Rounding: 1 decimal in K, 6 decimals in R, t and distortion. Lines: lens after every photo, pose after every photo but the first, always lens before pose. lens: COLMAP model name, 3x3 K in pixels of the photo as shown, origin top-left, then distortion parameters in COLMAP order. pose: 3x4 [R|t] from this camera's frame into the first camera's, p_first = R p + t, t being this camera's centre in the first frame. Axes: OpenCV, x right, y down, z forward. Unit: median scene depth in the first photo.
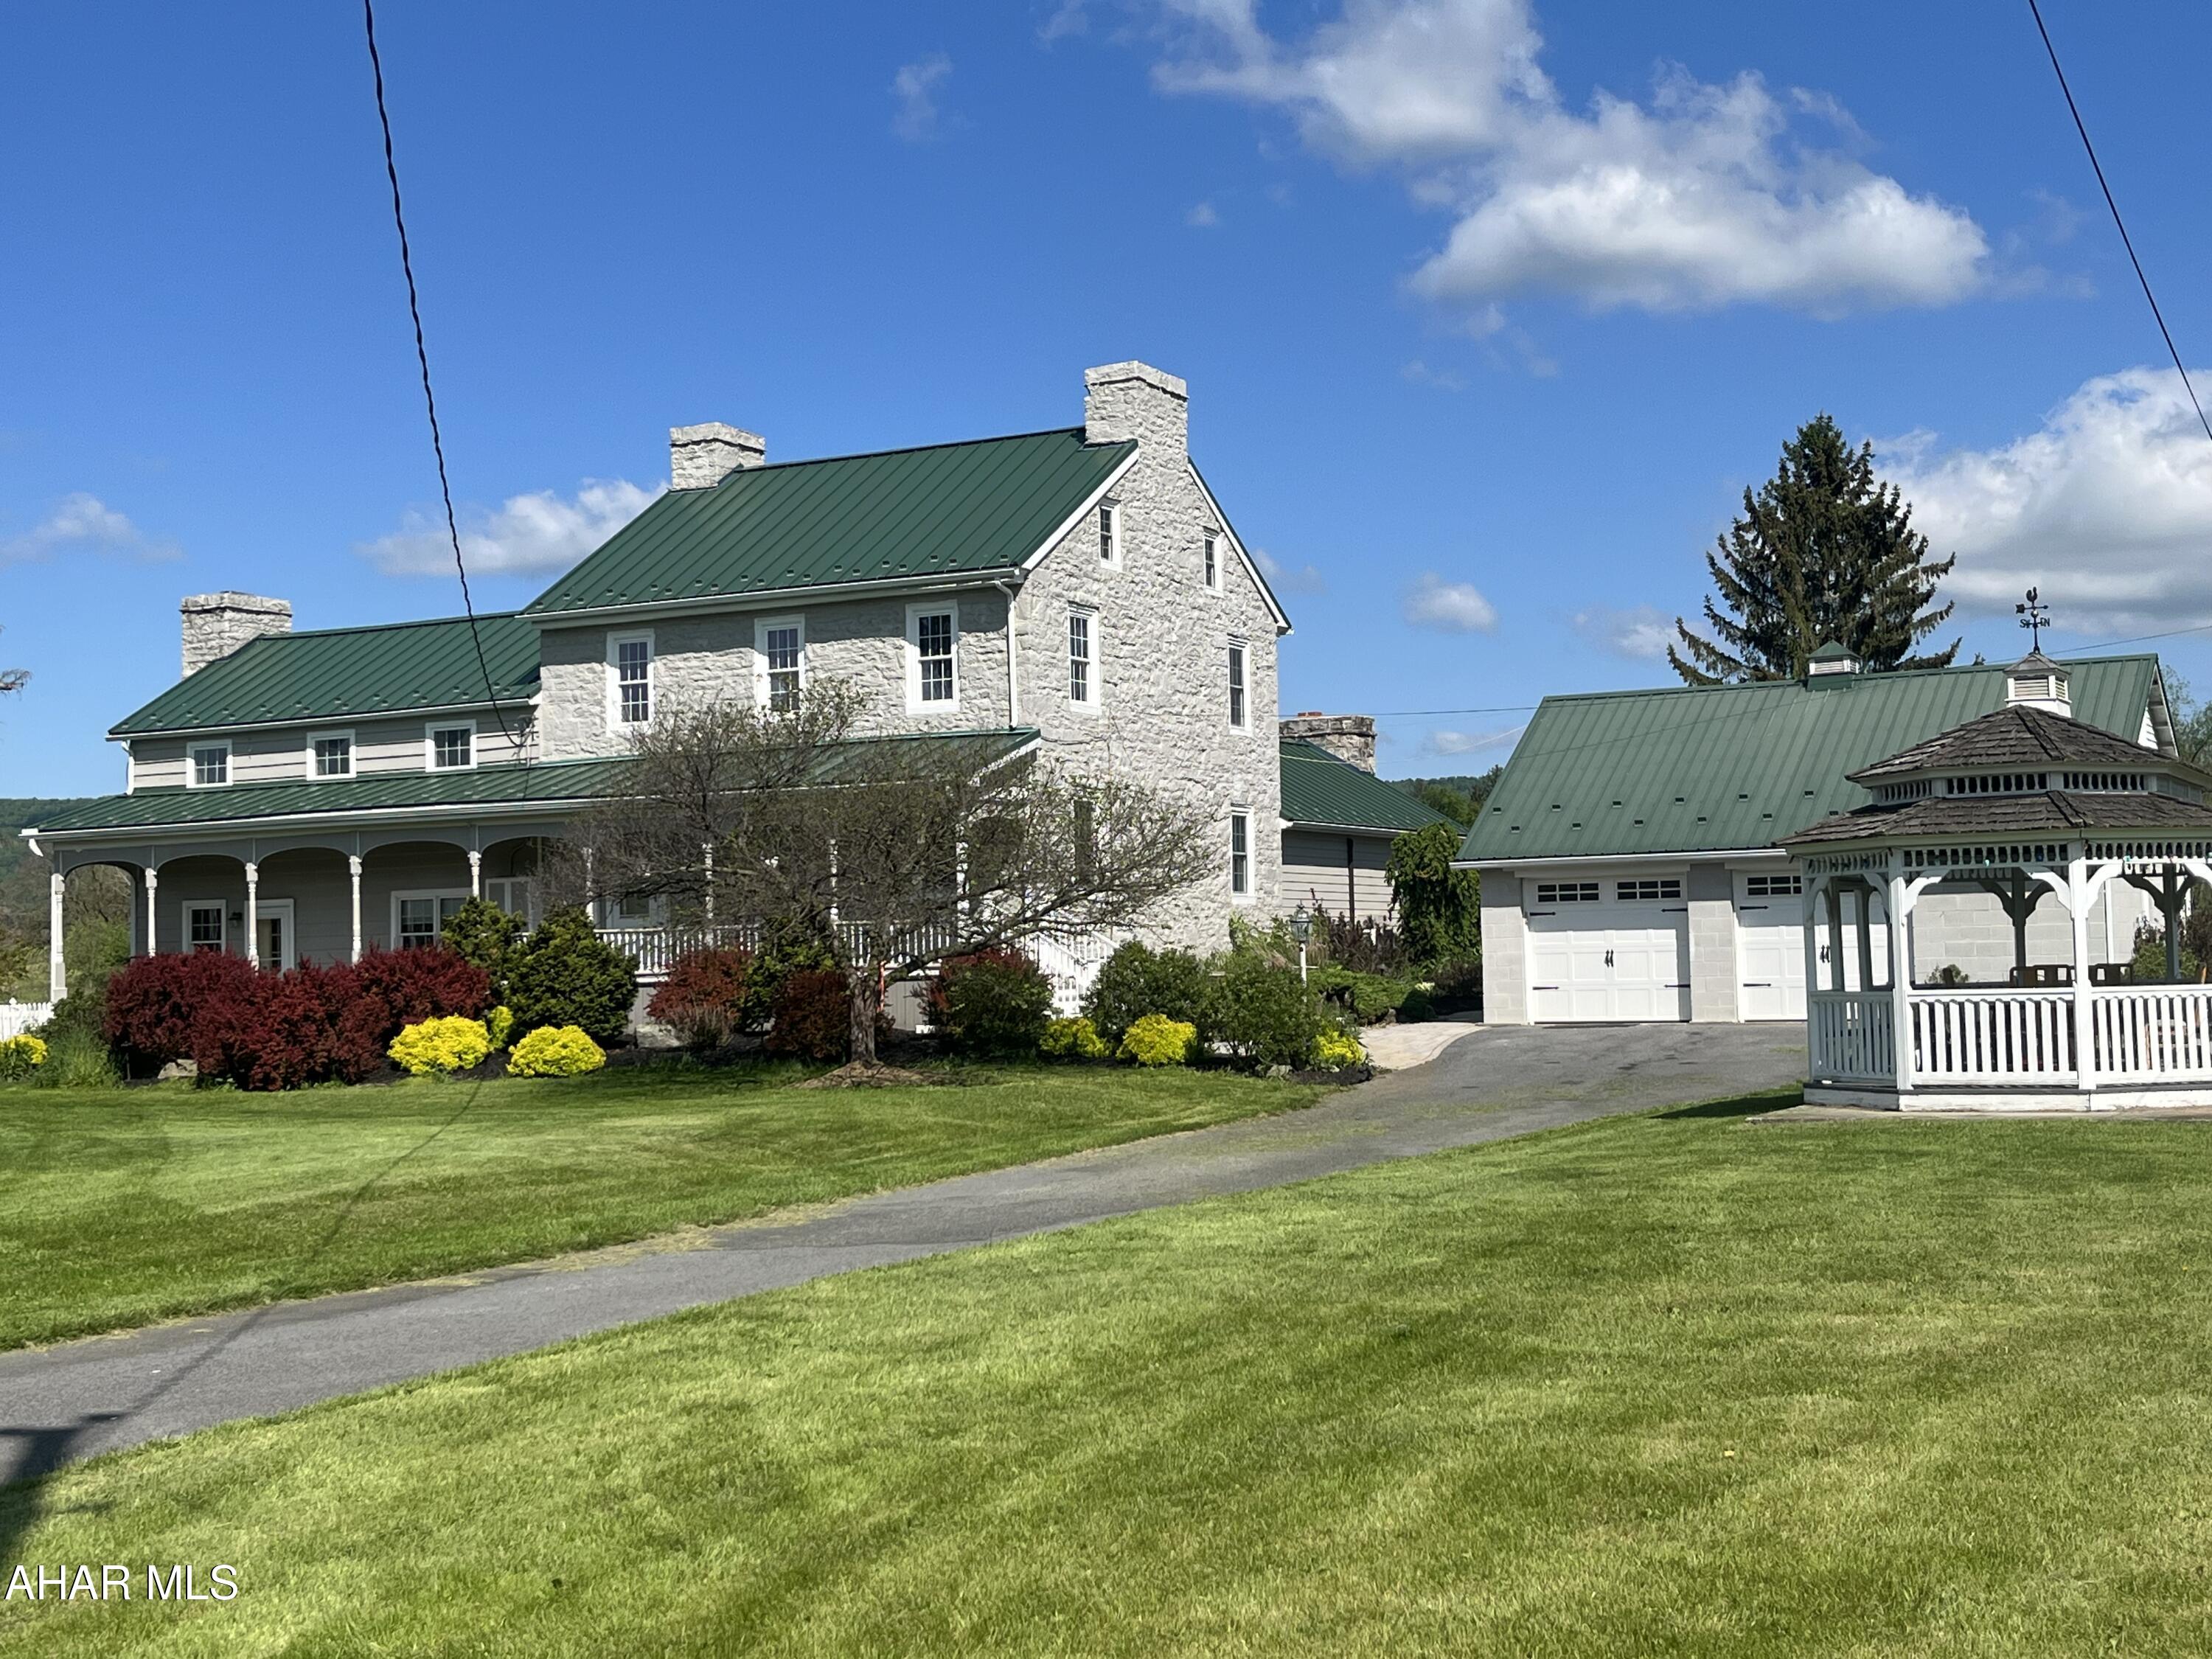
lens RADIAL K [[2806.3, 0, 1106.0], [0, 2806.3, 829.5], [0, 0, 1]] dist [0.127034, -0.456000]
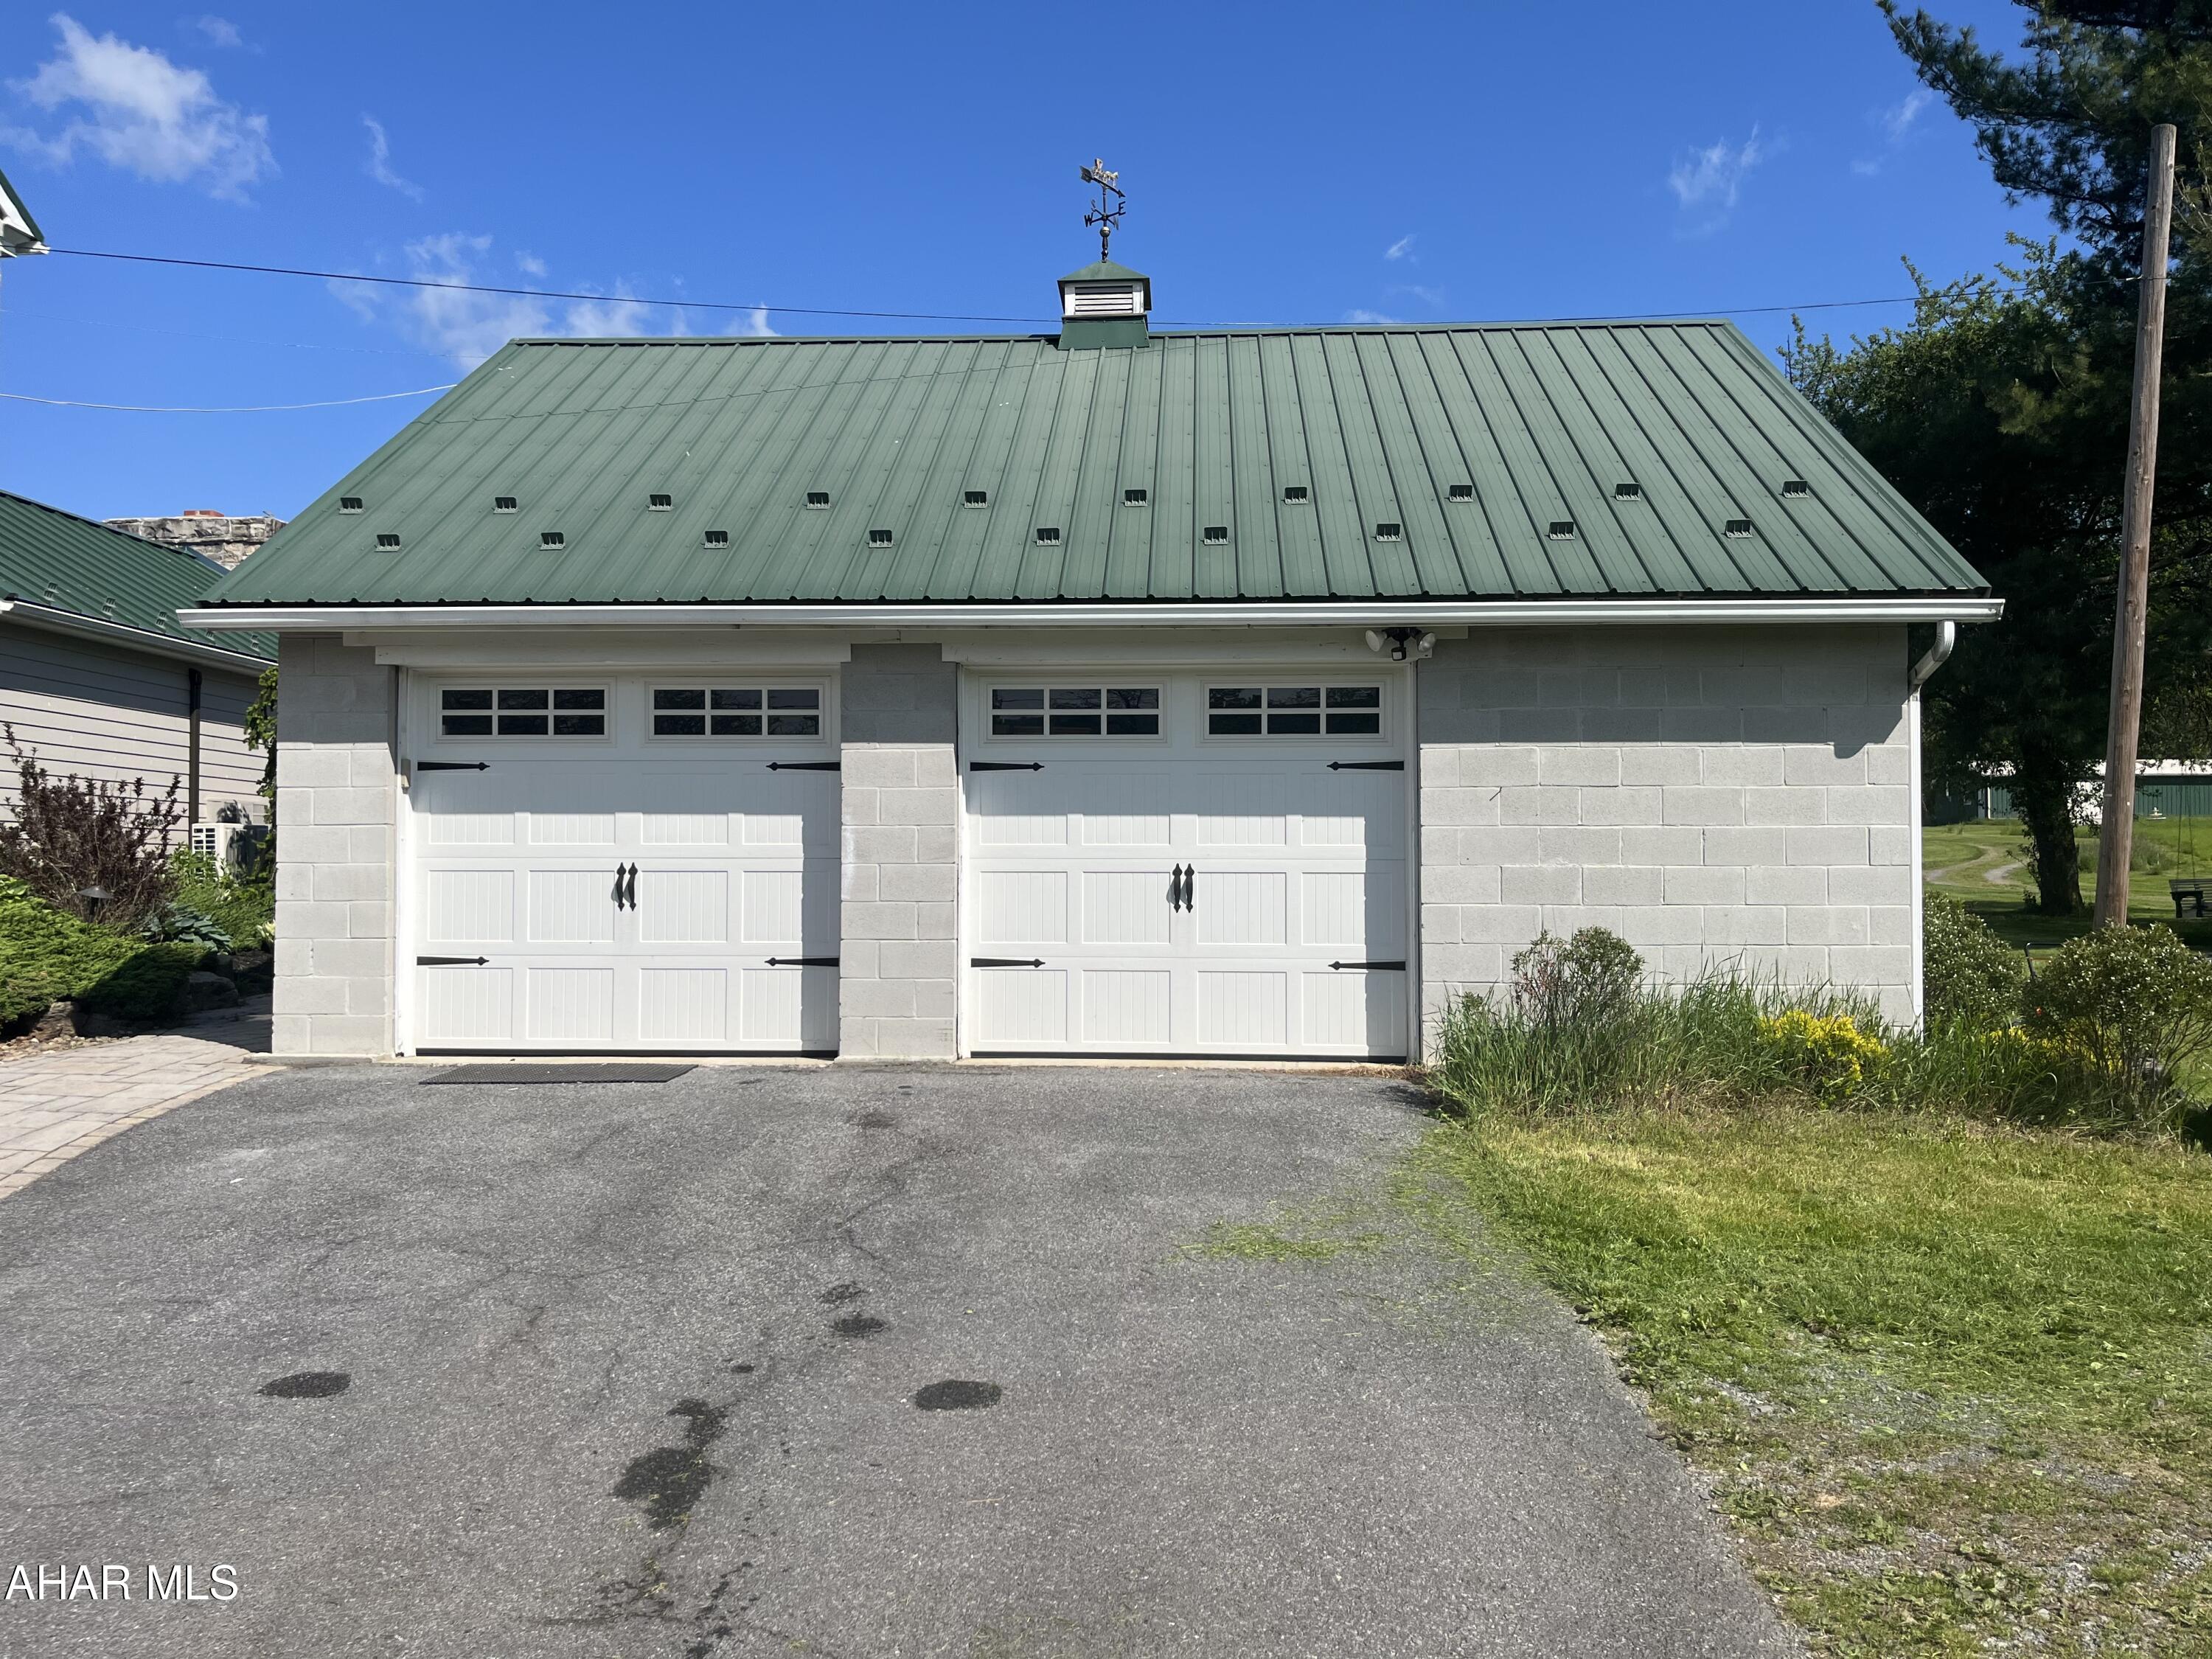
lens RADIAL K [[1712.0, 0, 1106.0], [0, 1712.0, 829.5], [0, 0, 1]] dist [0.047482, -0.070305]
pose [[0.903556, 0.035249, 0.427017, 0.129611], [-0.042920, 0.999044, 0.008349, 0.031292], [-0.426314, -0.025871, 0.904205, 0.716430]]
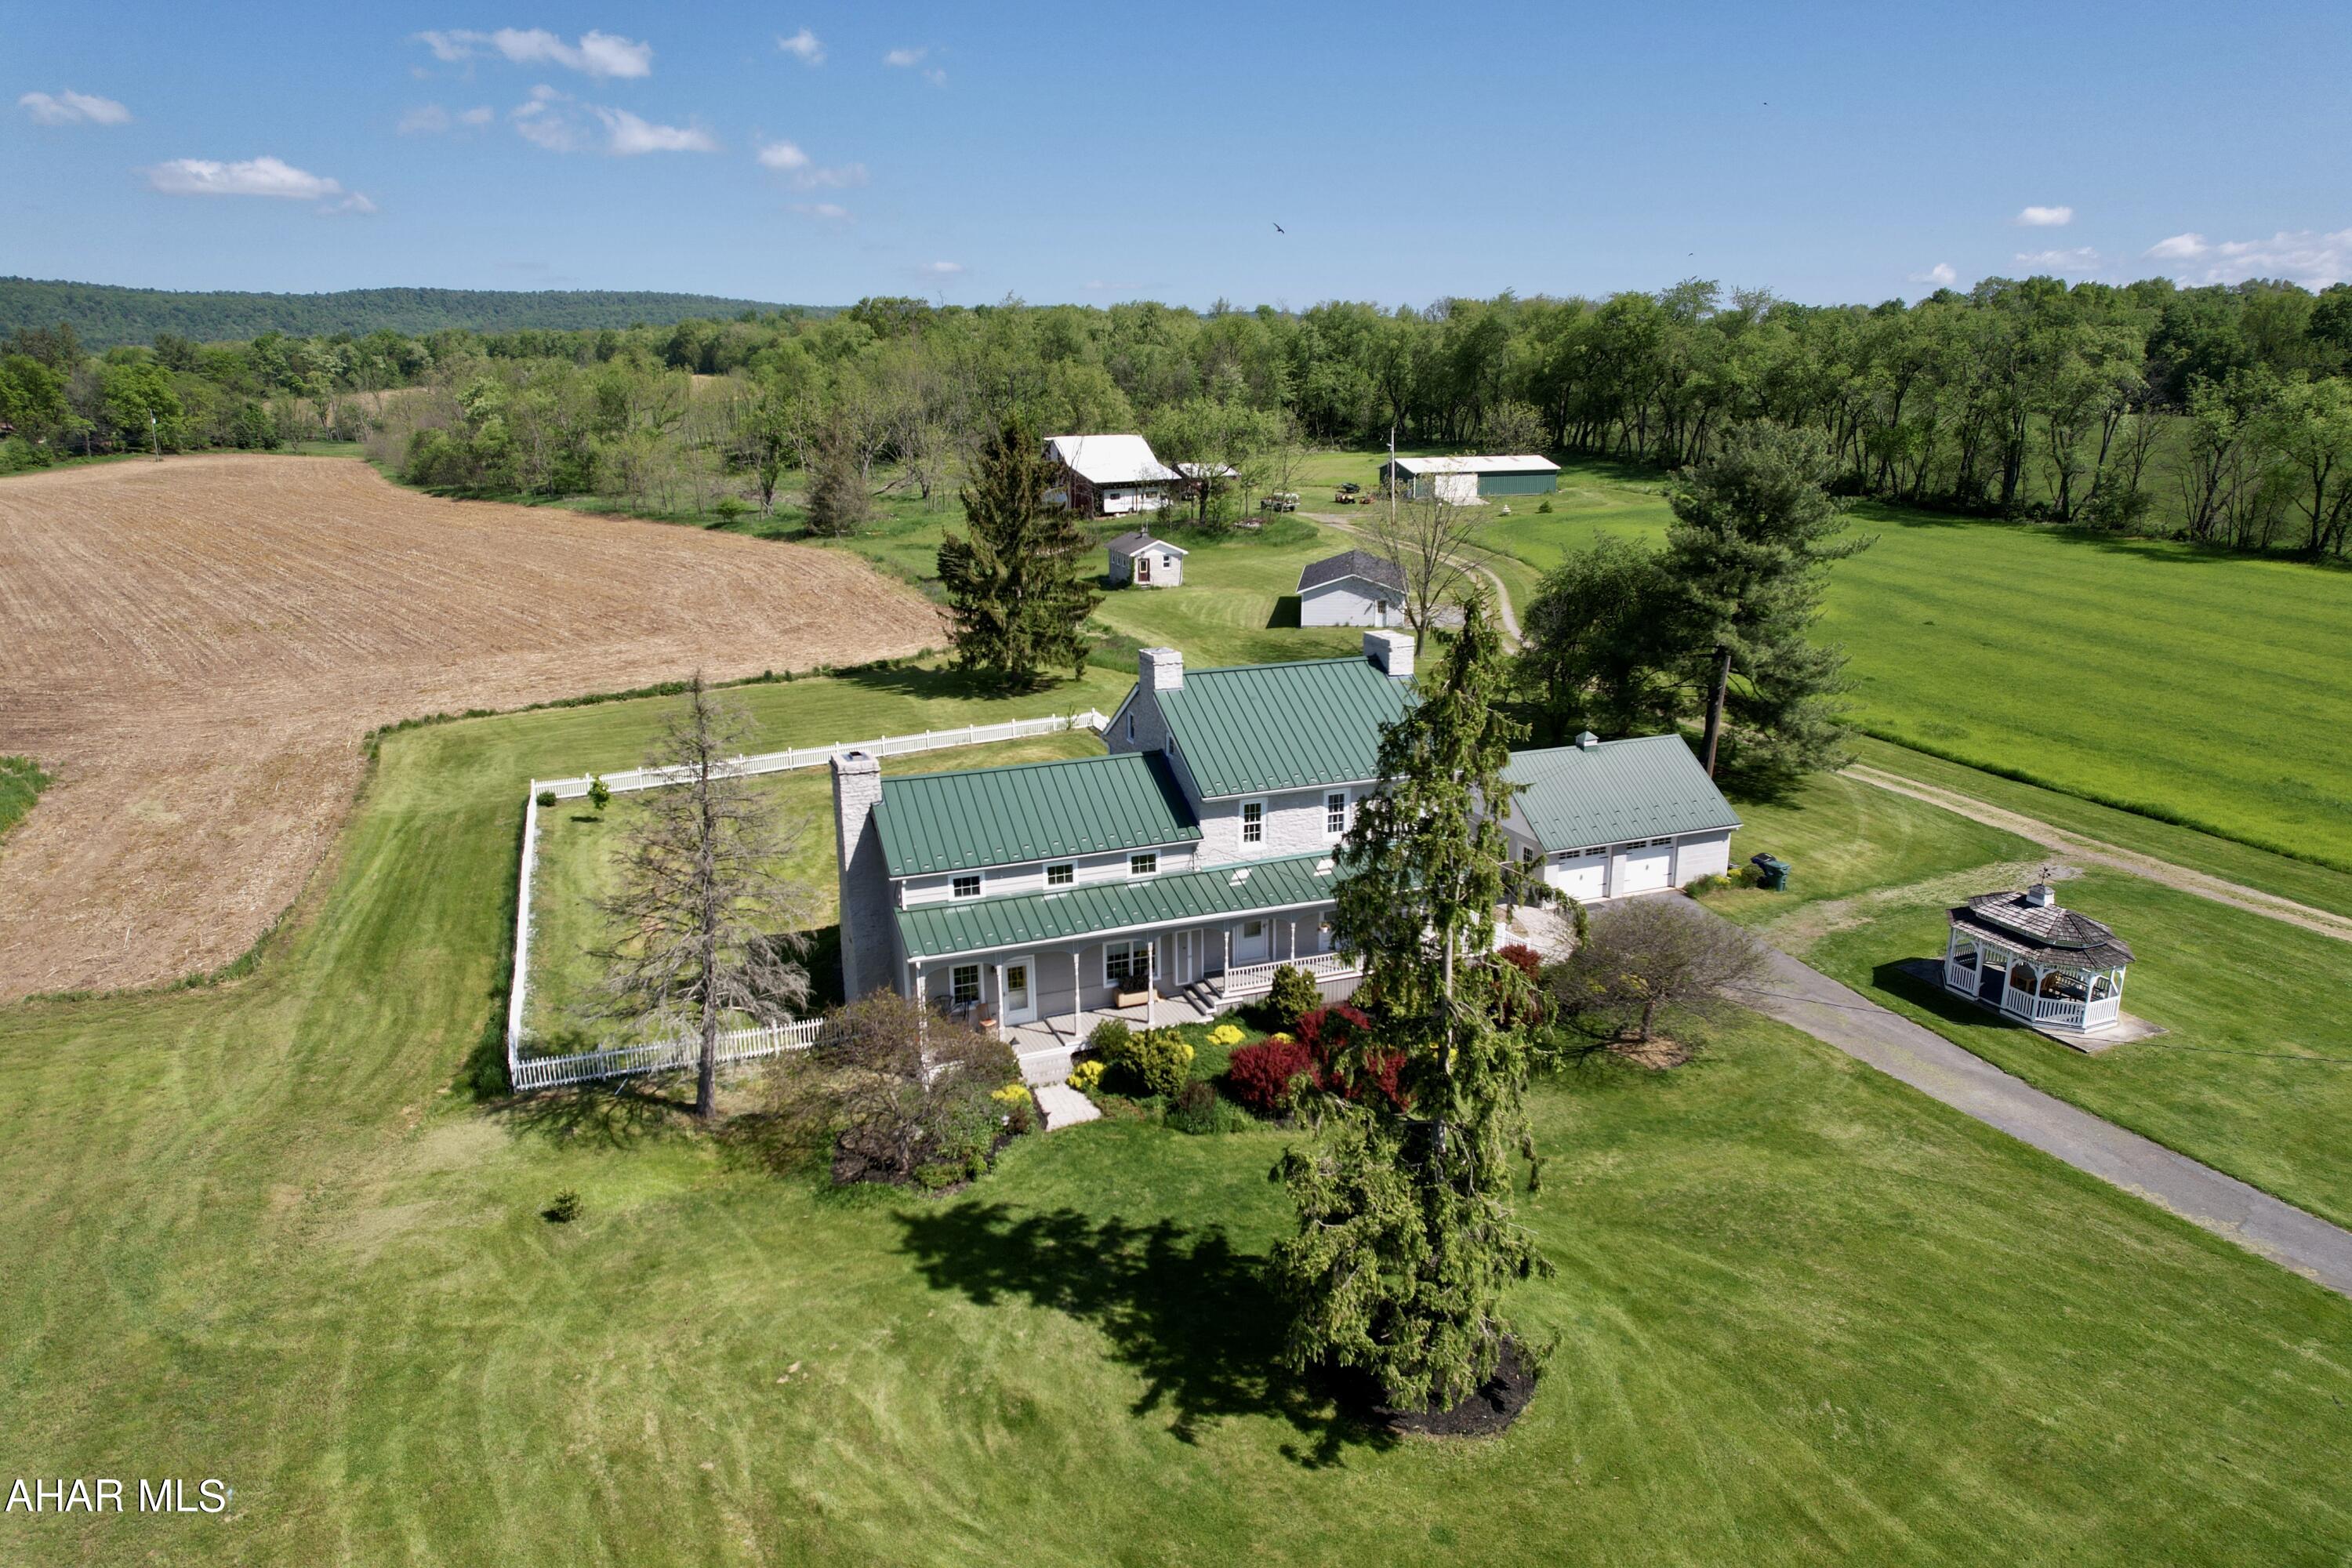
lens RADIAL K [[1511.1, 0, 1176.0], [0, 1511.1, 784.0], [0, 0, 1]] dist [-0.074607, 0.059248]
pose [[0.637525, -0.184230, 0.748078, -1.035387], [-0.045955, 0.960166, 0.275625, -0.385733], [-0.769057, -0.210096, 0.603664, 0.434169]]
